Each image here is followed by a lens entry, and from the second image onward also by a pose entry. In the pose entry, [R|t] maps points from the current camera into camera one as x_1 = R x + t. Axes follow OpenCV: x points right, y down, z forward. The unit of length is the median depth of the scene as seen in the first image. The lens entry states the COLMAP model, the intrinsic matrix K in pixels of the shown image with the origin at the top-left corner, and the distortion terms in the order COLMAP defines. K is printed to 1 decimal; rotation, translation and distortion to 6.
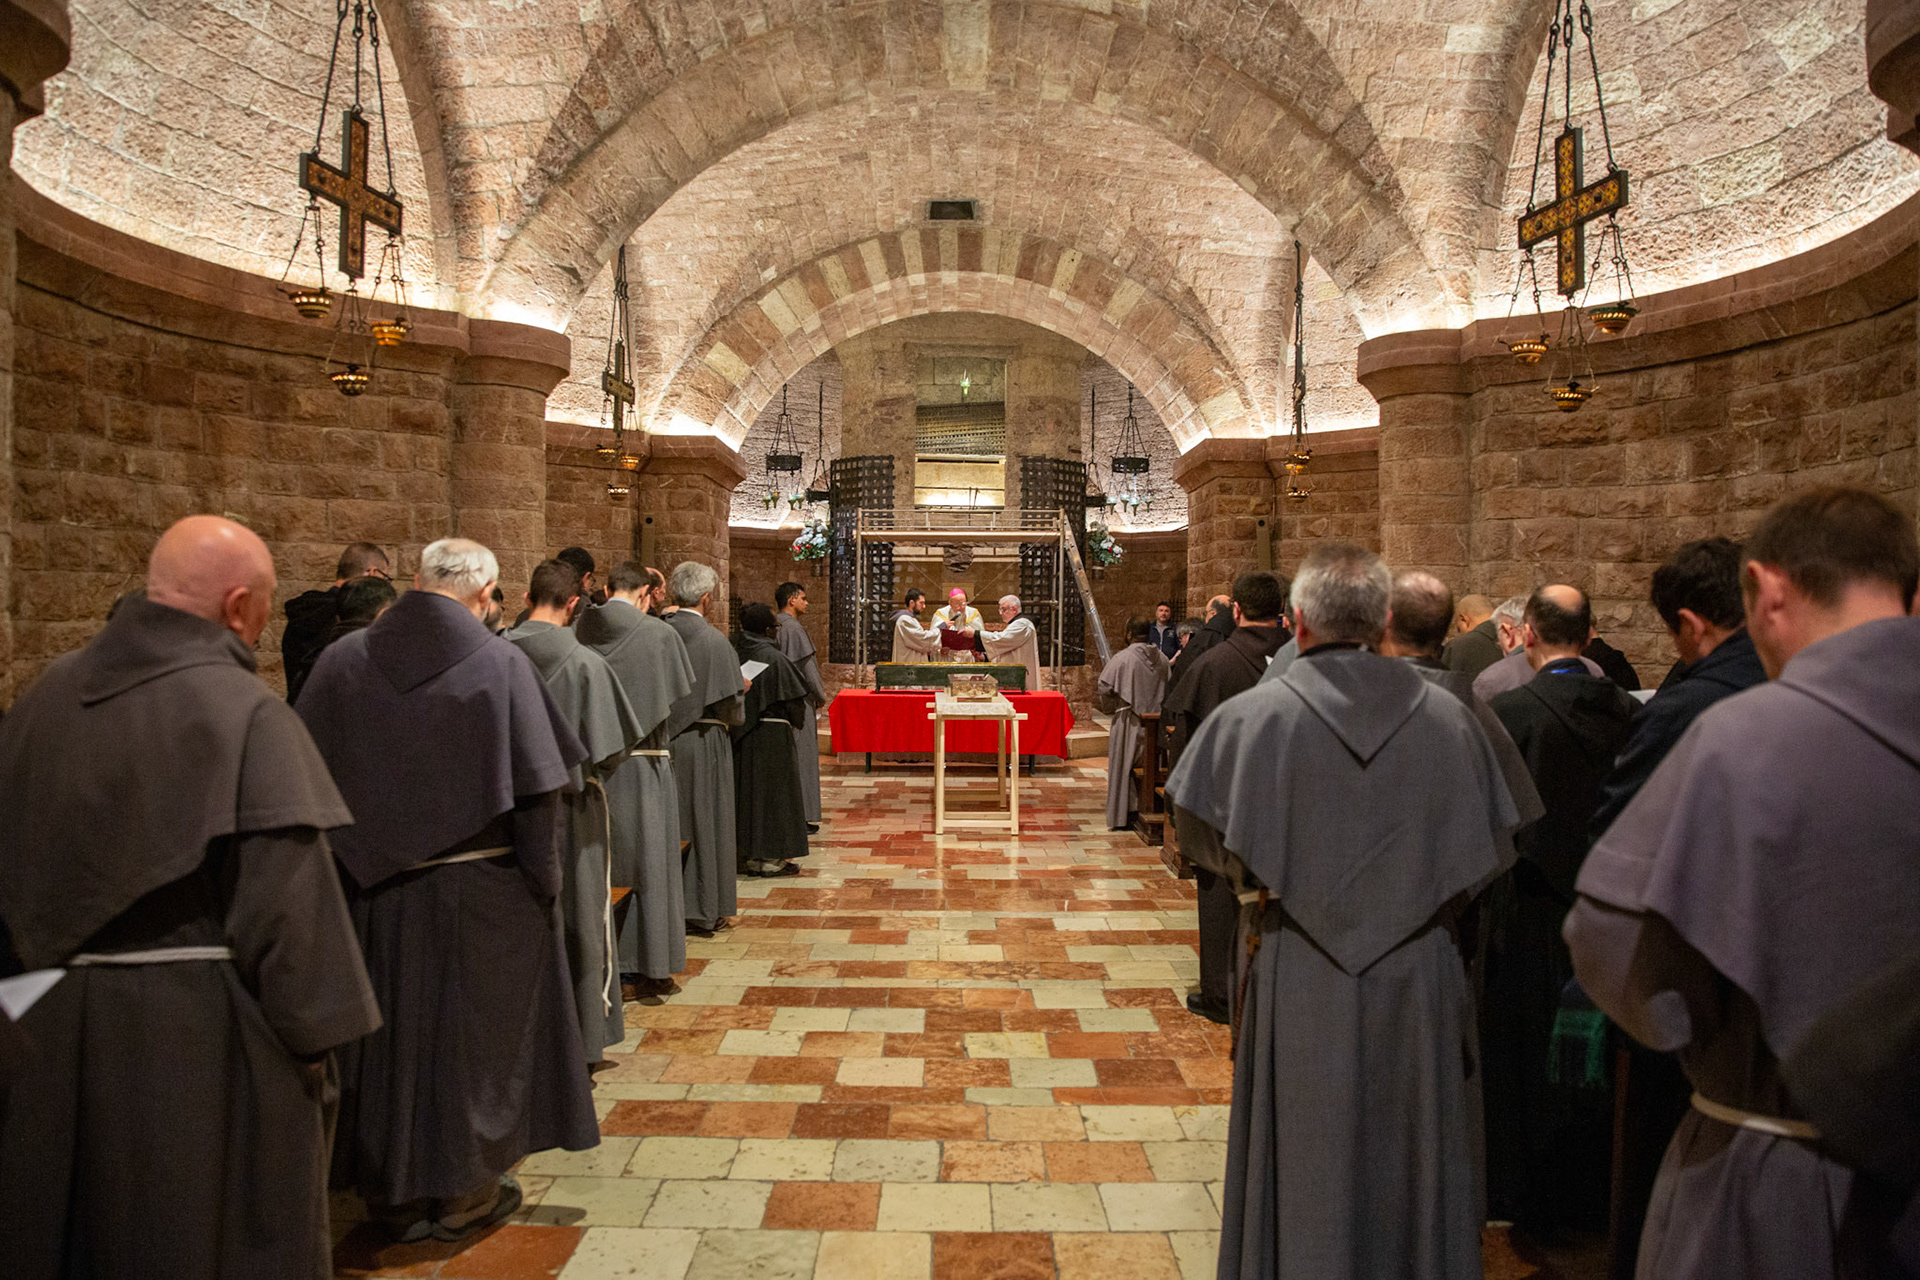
lens RADIAL K [[1313.1, 0, 953.0], [0, 1313.1, 638.6], [0, 0, 1]] dist [-0.110656, 0.093849]
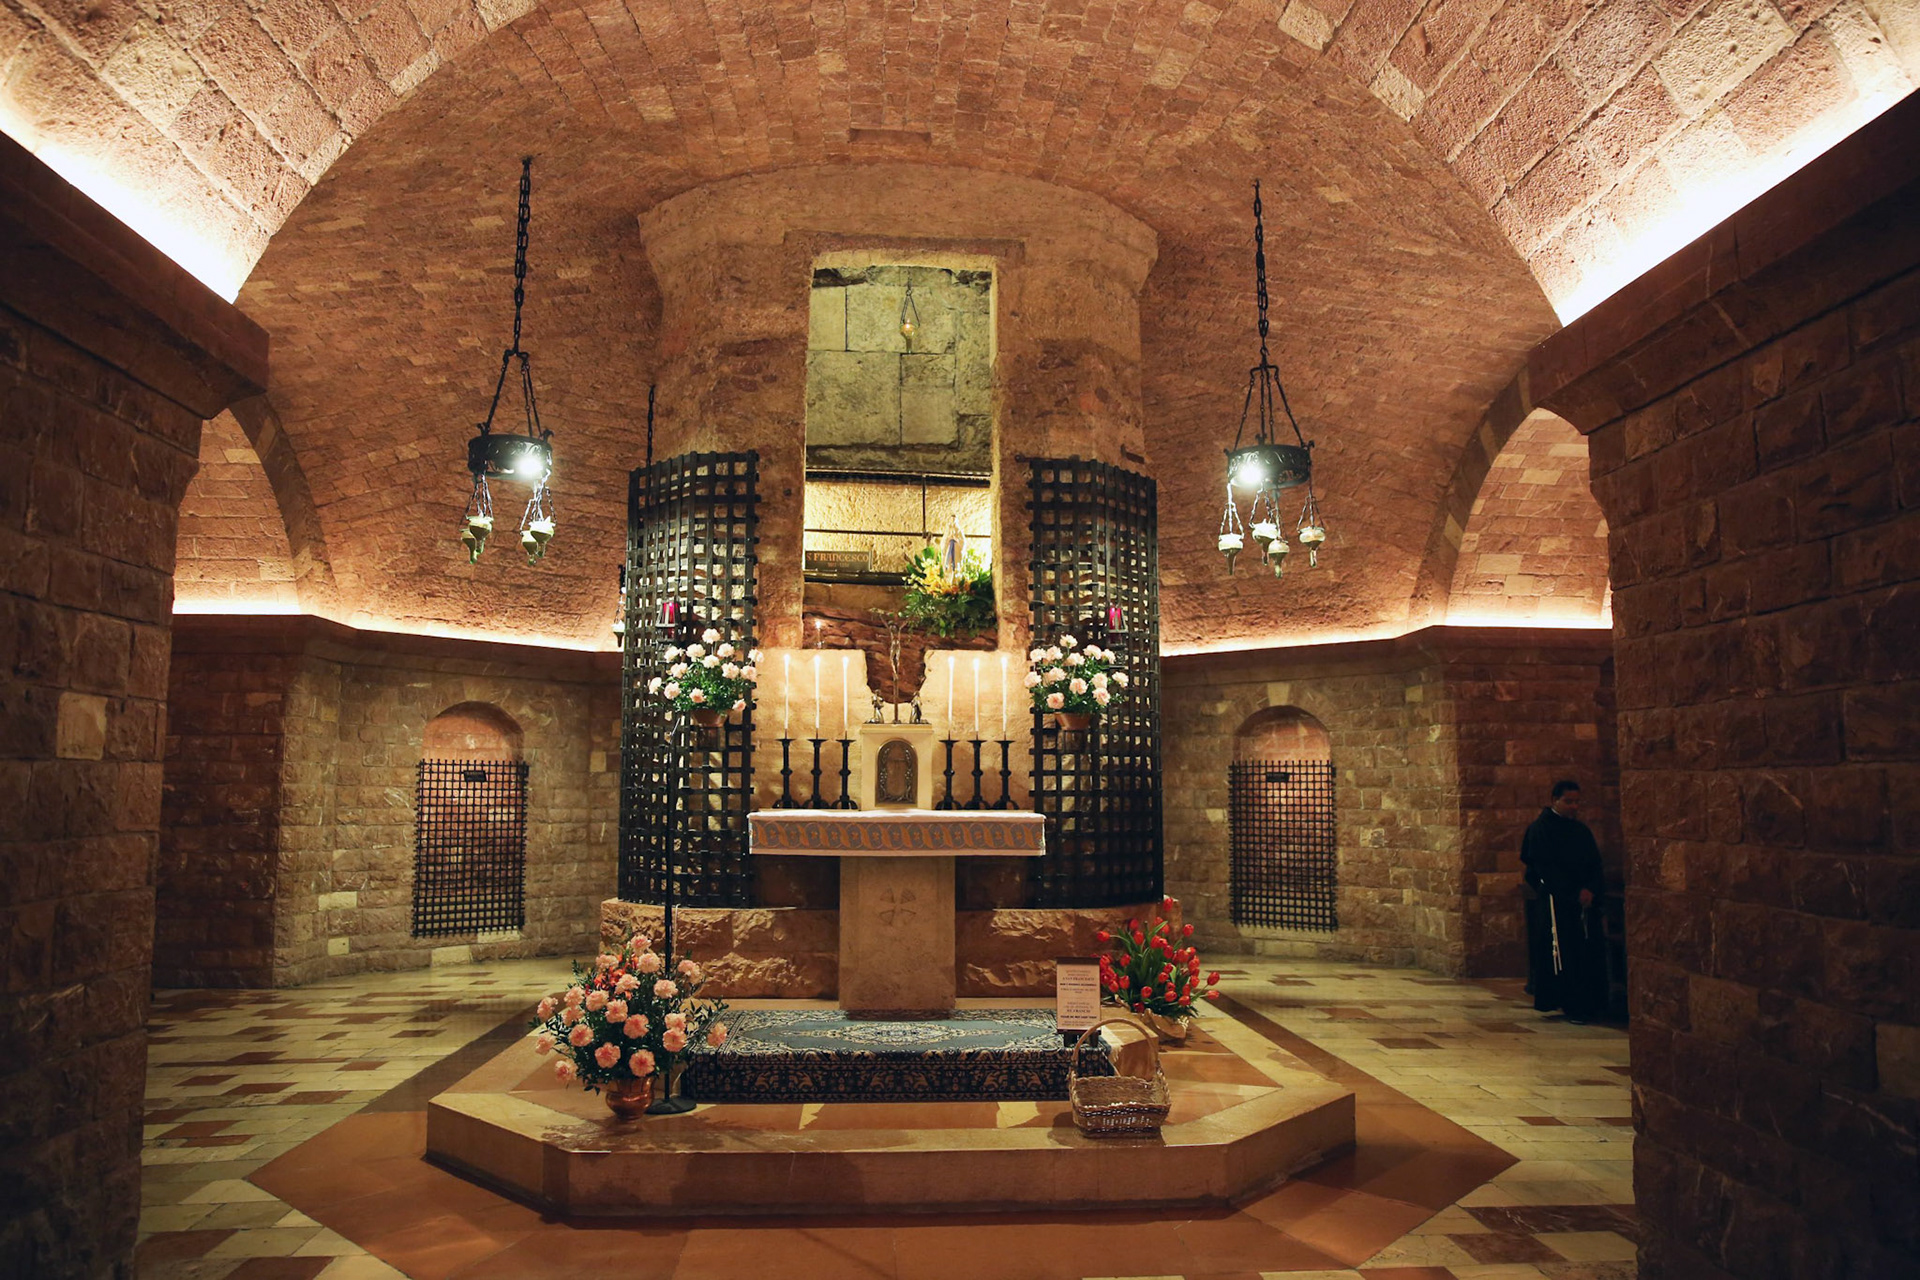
lens RADIAL K [[1313.1, 0, 953.0], [0, 1313.1, 638.6], [0, 0, 1]] dist [-0.110656, 0.093849]
pose [[0.998213, -0.008200, 0.059191, -0.004444], [0.015816, 0.991469, -0.129382, -0.012893], [-0.057626, 0.130087, 0.989827, 0.538744]]
